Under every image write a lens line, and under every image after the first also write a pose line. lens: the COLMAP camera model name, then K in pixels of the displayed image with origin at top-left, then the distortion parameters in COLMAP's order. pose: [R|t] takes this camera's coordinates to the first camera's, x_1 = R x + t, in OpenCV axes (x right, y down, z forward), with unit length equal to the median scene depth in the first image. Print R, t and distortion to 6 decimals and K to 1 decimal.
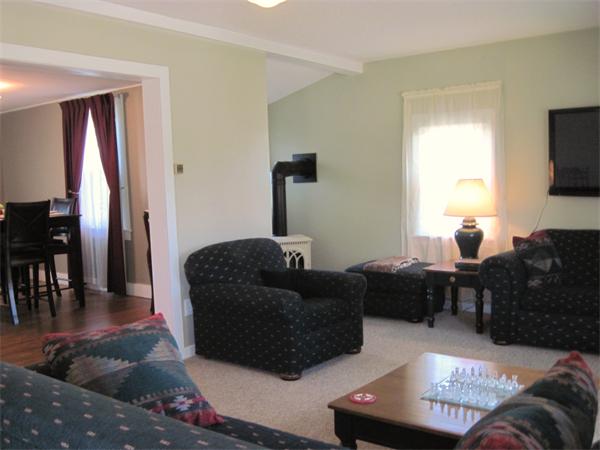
lens RADIAL K [[633.3, 0, 298.5], [0, 633.3, 225.9], [0, 0, 1]] dist [-0.105326, 0.000000]
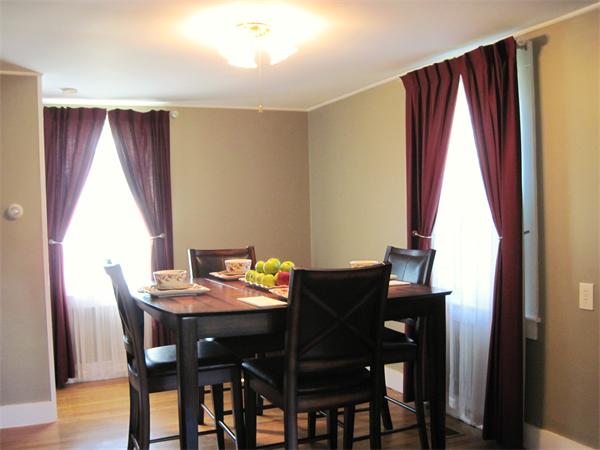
lens RADIAL K [[633.3, 0, 300.2], [0, 633.3, 225.9], [0, 0, 1]] dist [-0.105326, 0.000000]
pose [[0.886020, 0.023052, -0.463074, -0.209466], [-0.044387, 0.998393, -0.035228, -0.040649], [0.461518, 0.051768, 0.885619, 0.482359]]
